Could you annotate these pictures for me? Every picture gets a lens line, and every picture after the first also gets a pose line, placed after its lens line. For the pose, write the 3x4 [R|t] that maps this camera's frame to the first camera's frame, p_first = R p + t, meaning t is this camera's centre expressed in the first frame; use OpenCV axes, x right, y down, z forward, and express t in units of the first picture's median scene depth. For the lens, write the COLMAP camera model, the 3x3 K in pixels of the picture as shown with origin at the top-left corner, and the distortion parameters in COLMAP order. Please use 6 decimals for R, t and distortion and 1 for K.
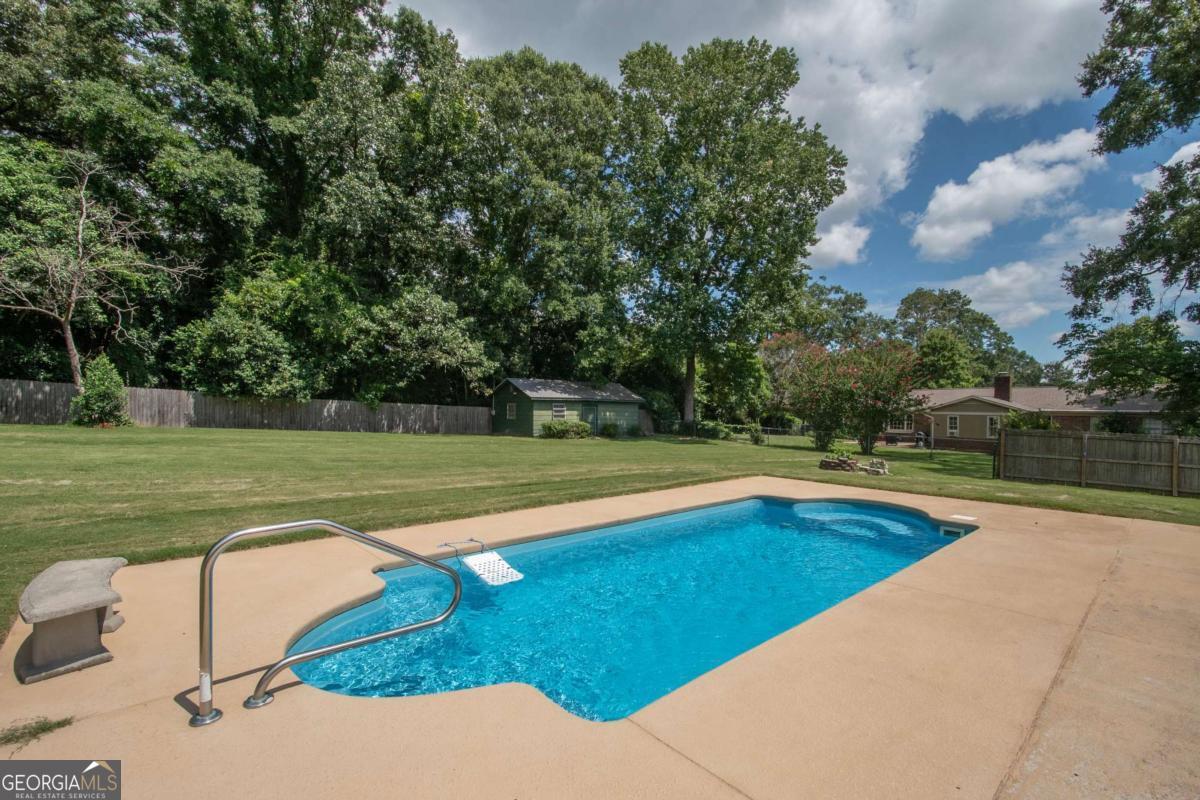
lens RADIAL K [[526.2, 0, 626.6], [0, 526.2, 421.7], [0, 0, 1]] dist [-0.037684, -0.000886]
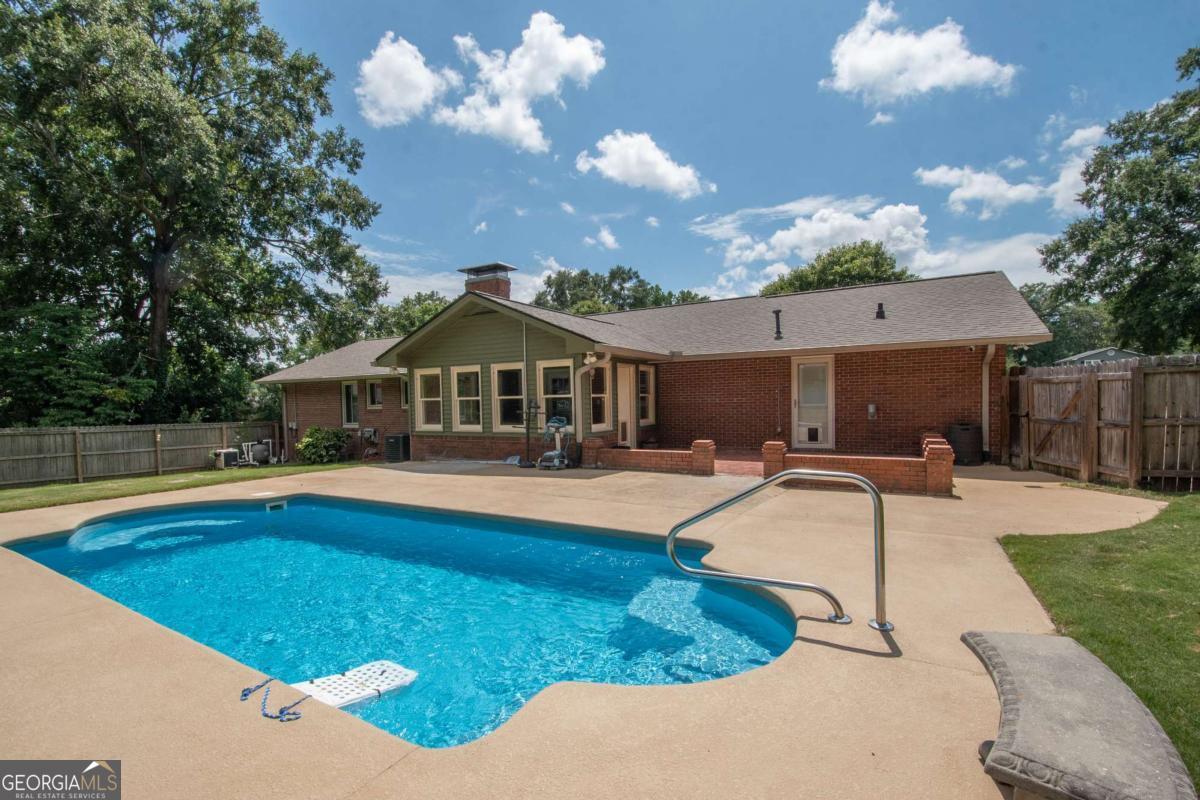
lens RADIAL K [[512.3, 0, 600.0], [0, 512.3, 400.0], [0, 0, 1]] dist [-0.055991, -0.000029]
pose [[-0.279909, -0.006810, 0.960002, -0.461812], [0.041992, 0.998931, 0.019330, -0.002523], [-0.959108, 0.045723, -0.279324, 0.504742]]
